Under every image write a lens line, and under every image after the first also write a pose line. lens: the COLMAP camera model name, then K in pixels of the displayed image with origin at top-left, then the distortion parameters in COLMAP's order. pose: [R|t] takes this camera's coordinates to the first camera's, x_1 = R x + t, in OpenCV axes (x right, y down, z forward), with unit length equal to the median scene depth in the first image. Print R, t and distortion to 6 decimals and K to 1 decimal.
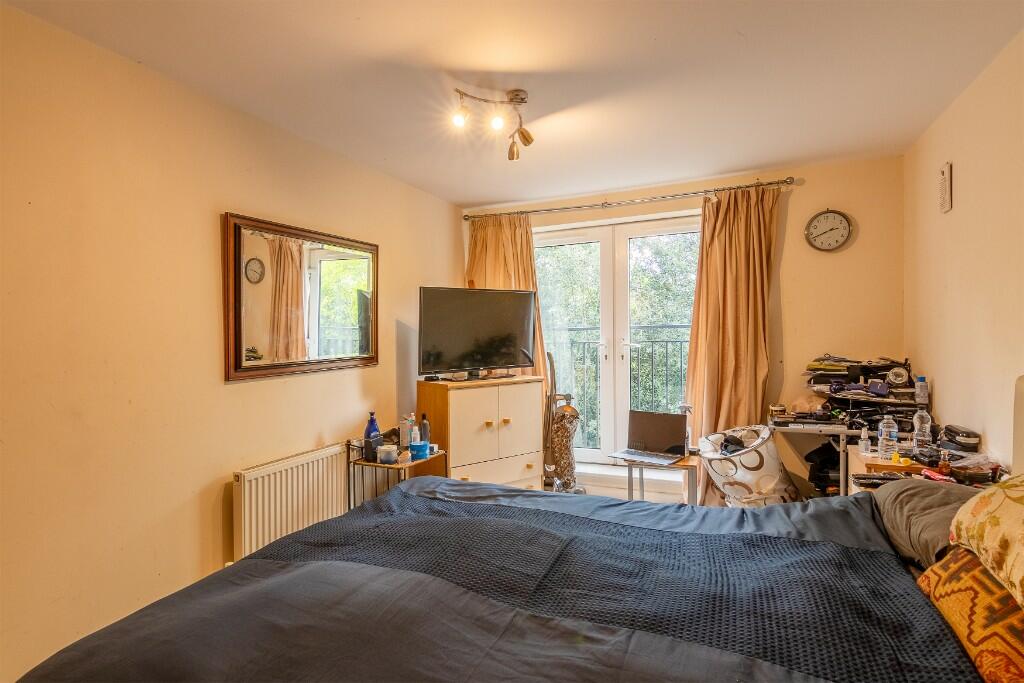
lens RADIAL K [[518.5, 0, 512.2], [0, 518.5, 346.6], [0, 0, 1]] dist [-0.011833, -0.004818]
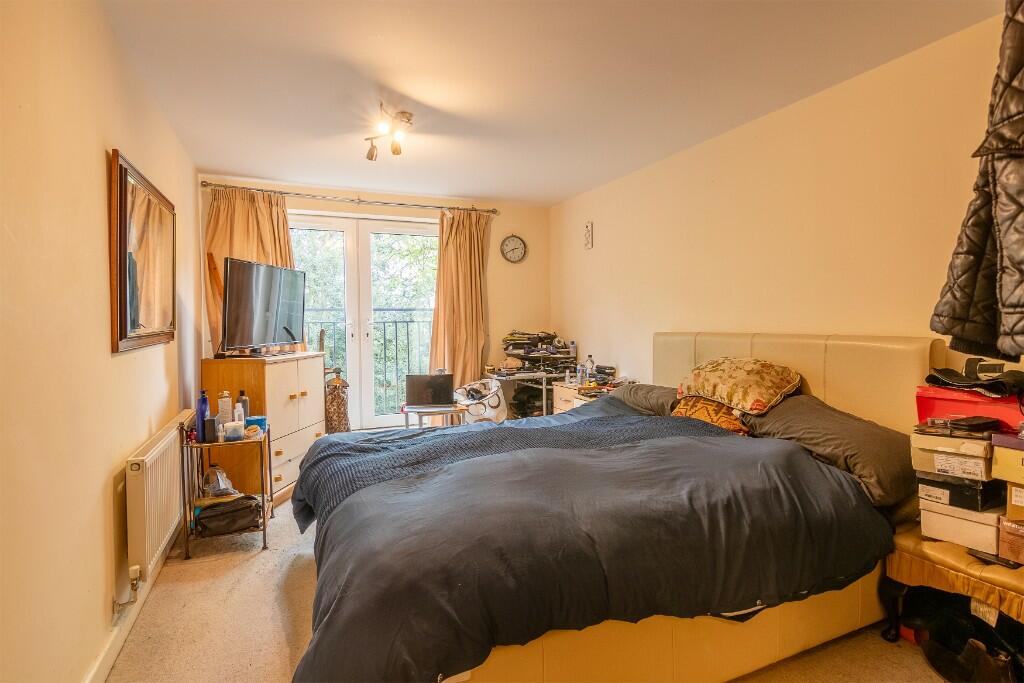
lens RADIAL K [[518.5, 0, 505.8], [0, 518.5, 338.5], [0, 0, 1]] dist [-0.011833, -0.004818]
pose [[0.675428, -0.008196, 0.737380, -0.564727], [0.009340, 0.999953, 0.002560, 0.037106], [-0.737367, 0.005158, 0.675473, -0.011593]]
